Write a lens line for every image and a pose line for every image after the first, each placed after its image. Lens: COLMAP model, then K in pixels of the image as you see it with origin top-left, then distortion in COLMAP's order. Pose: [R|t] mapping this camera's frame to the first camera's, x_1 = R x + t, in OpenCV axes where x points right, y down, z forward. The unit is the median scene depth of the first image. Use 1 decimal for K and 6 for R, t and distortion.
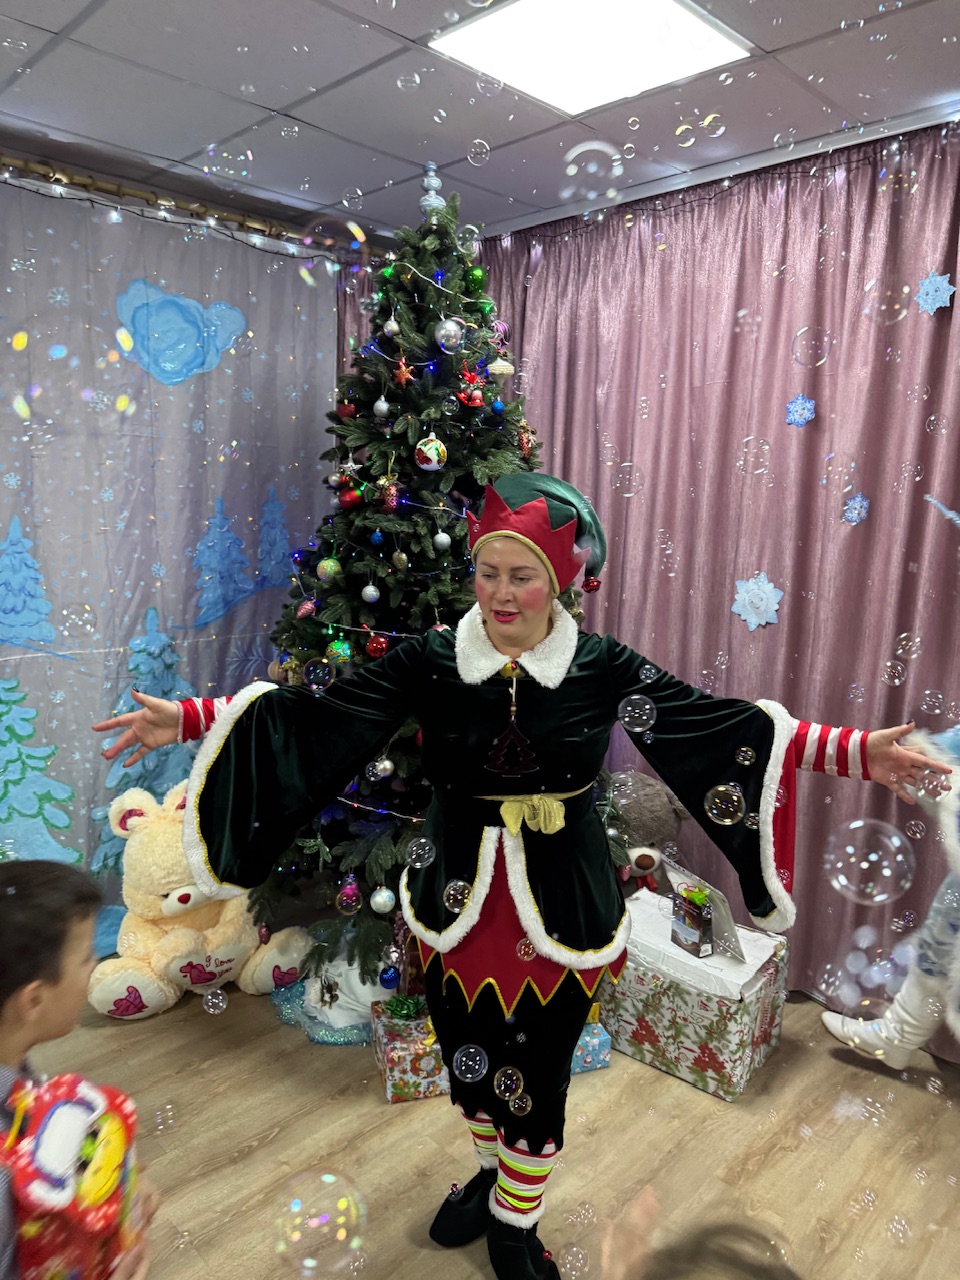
lens RADIAL K [[898.0, 0, 485.0], [0, 898.0, 637.4], [0, 0, 1]] dist [0.055036, -0.067962]
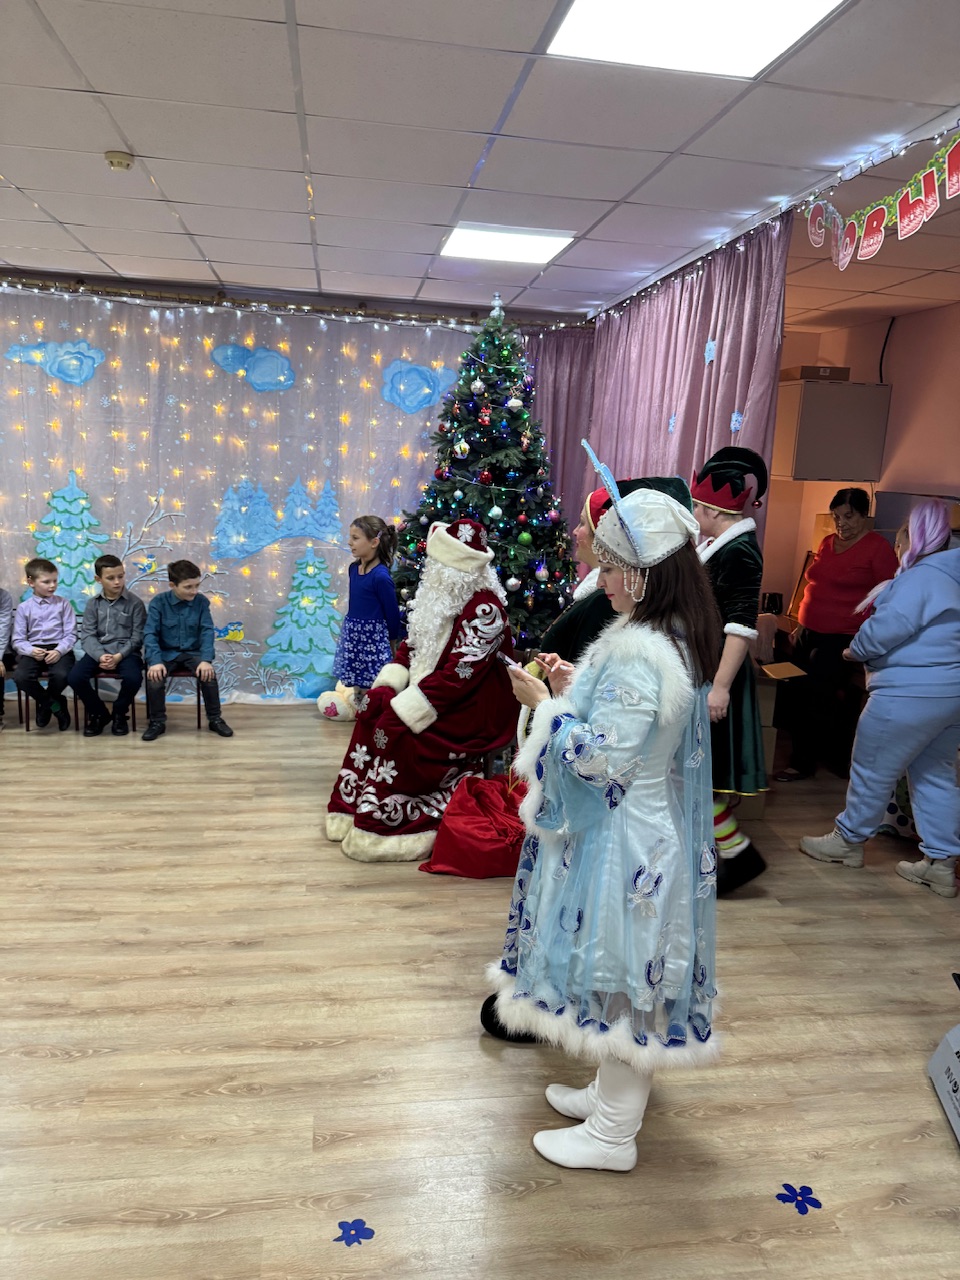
lens RADIAL K [[898.0, 0, 471.2], [0, 898.0, 650.8], [0, 0, 1]] dist [0.055036, -0.067962]
pose [[0.796480, 0.137118, -0.588913, 1.043717], [-0.125341, 0.990234, 0.061041, 0.092386], [0.591531, 0.025197, 0.805888, -0.481315]]
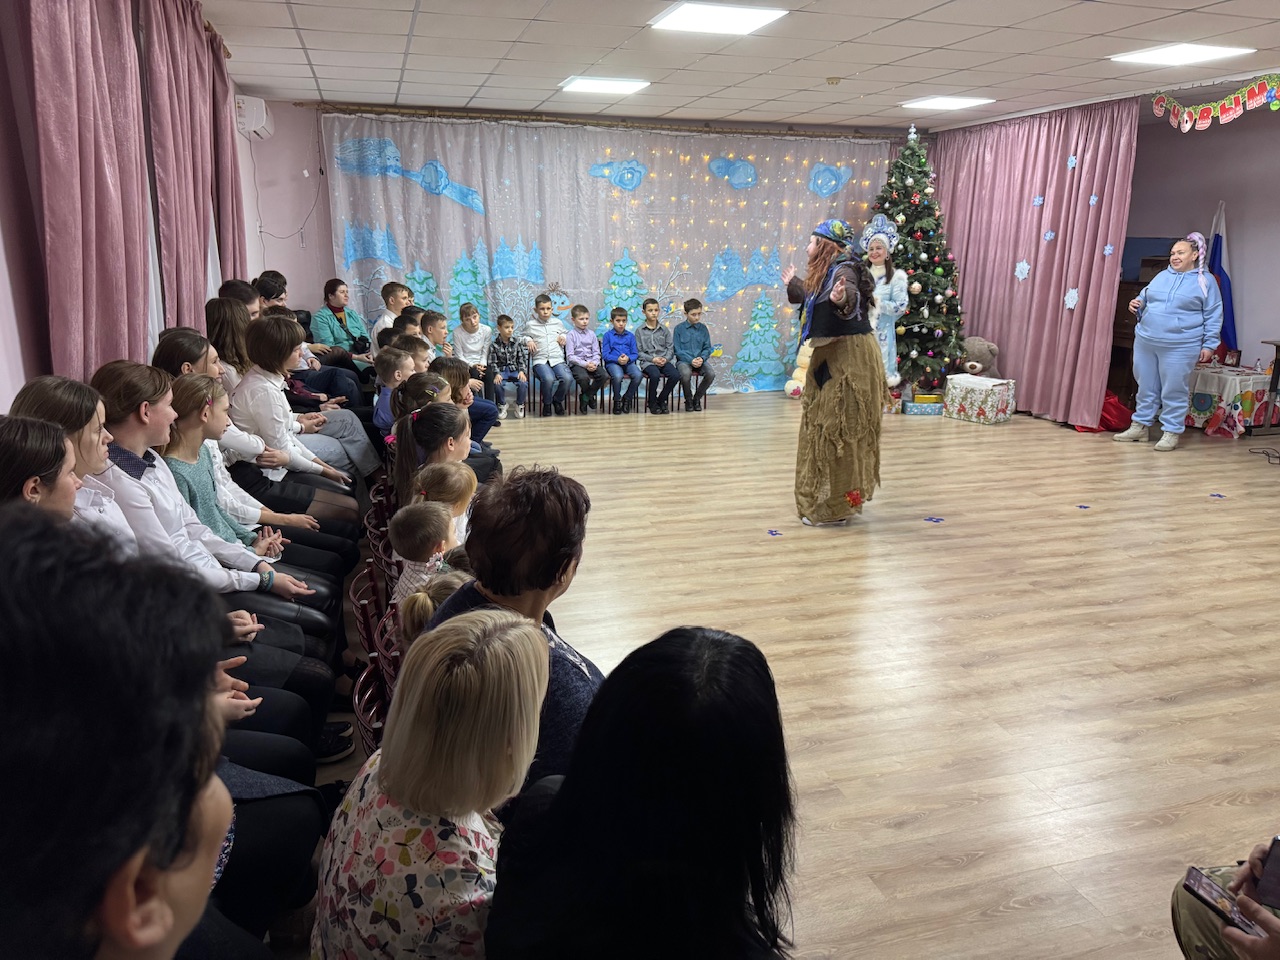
lens RADIAL K [[898.0, 0, 635.4], [0, 898.0, 496.2], [0, 0, 1]] dist [0.055036, -0.067962]
pose [[0.870839, 0.117650, -0.477281, 0.708585], [-0.062084, 0.989485, 0.130631, 0.373155], [0.487632, -0.084127, 0.868987, -2.158360]]
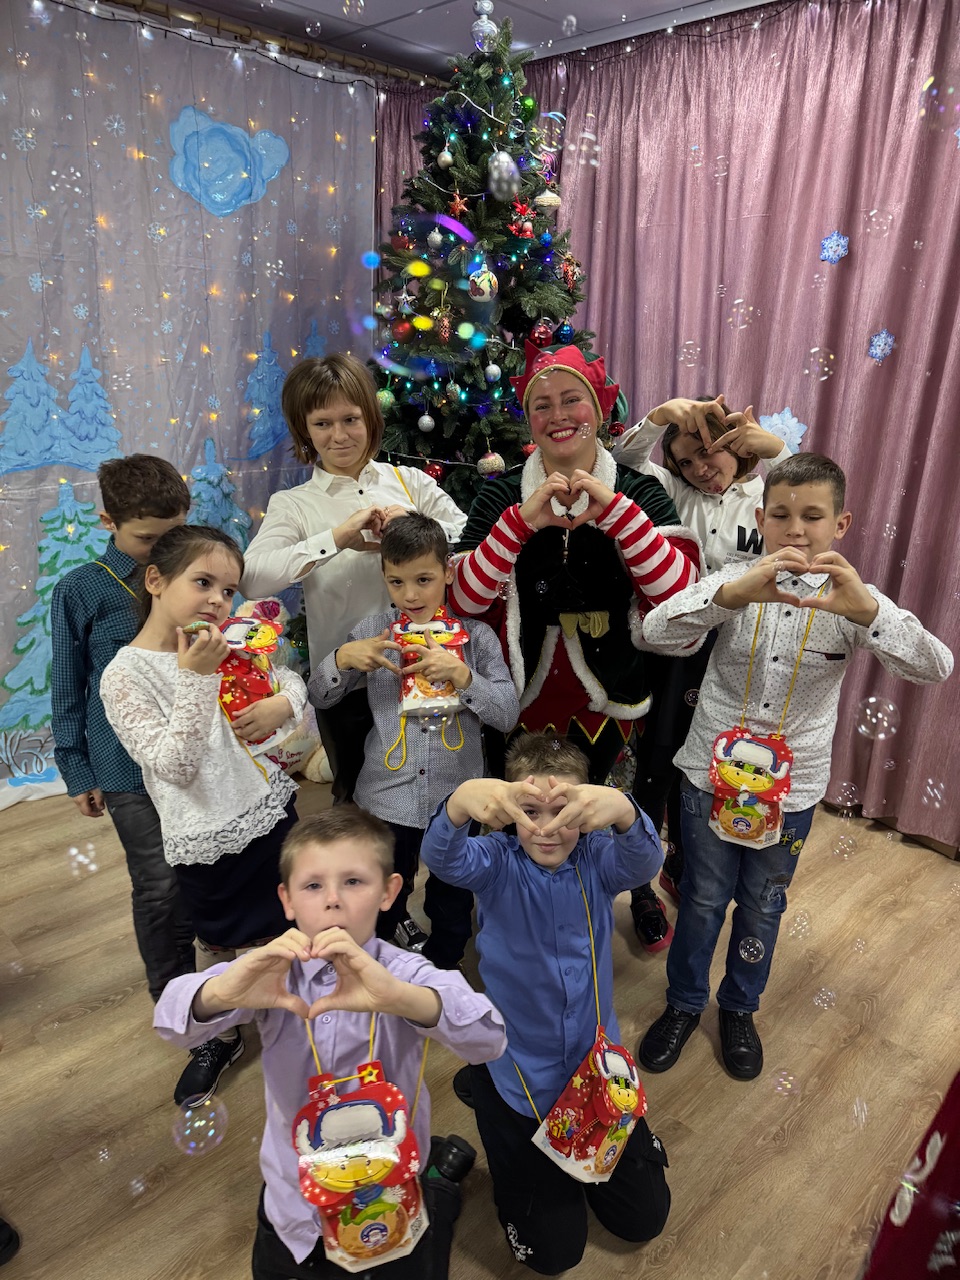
lens RADIAL K [[898.0, 0, 480.0], [0, 898.0, 630.4], [0, 0, 1]] dist [0.055036, -0.067962]
pose [[0.999951, 0.009615, -0.002550, -0.051300], [-0.009121, 0.988568, 0.150499, 0.031162], [0.003968, -0.150468, 0.988607, -0.097325]]
